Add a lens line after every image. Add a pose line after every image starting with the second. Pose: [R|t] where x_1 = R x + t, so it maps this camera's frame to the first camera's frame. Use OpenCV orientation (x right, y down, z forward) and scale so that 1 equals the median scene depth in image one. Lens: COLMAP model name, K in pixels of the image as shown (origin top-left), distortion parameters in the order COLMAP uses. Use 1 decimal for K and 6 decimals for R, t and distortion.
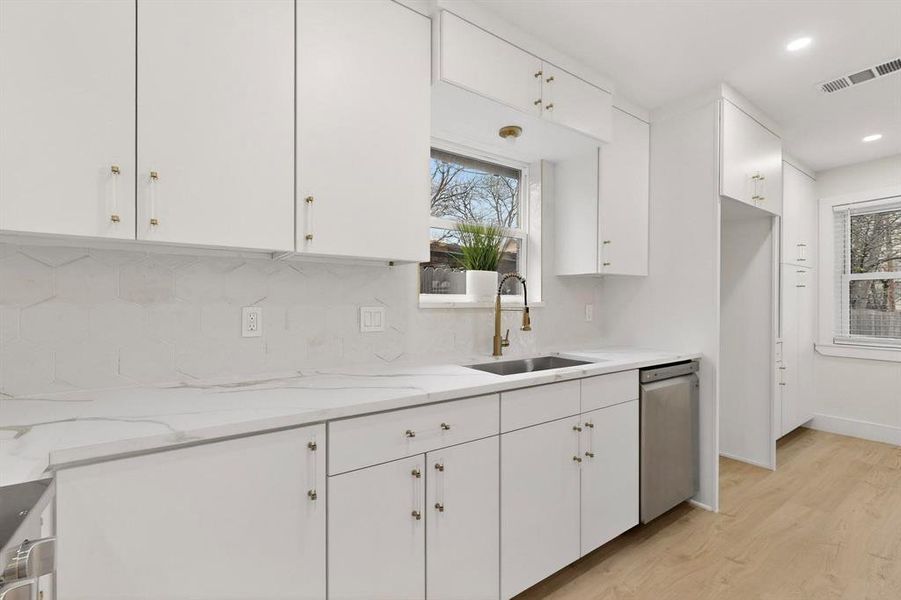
lens RADIAL K [[388.0, 0, 451.8], [0, 388.0, 301.7], [0, 0, 1]] dist [-0.000654, -0.000409]
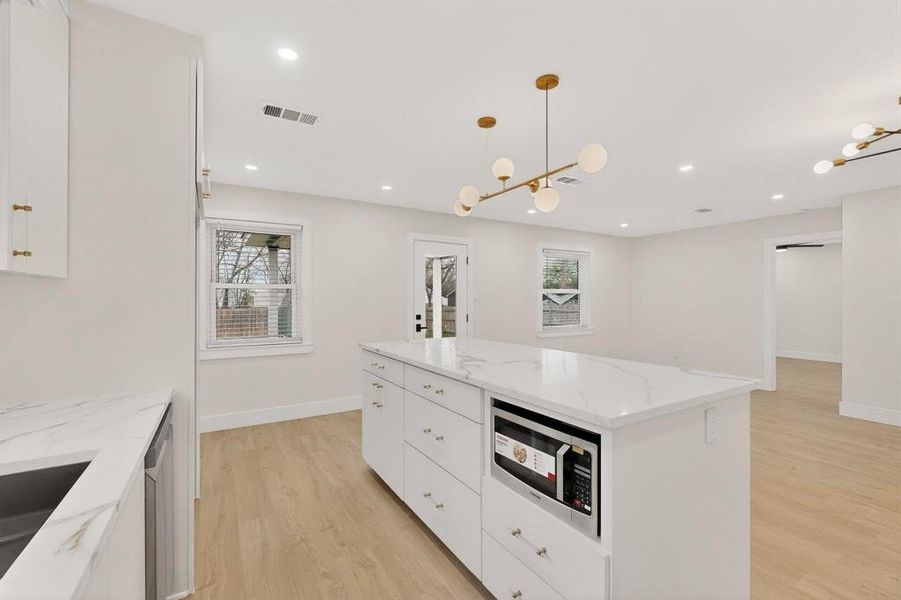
lens RADIAL K [[394.2, 0, 450.5], [0, 394.2, 300.0], [0, 0, 1]] dist [-0.000274, -0.000160]
pose [[0.057885, -0.002084, 0.998321, -0.080244], [-0.000925, 0.999997, 0.002141, -0.047388], [-0.998323, -0.001047, 0.057882, 0.514869]]
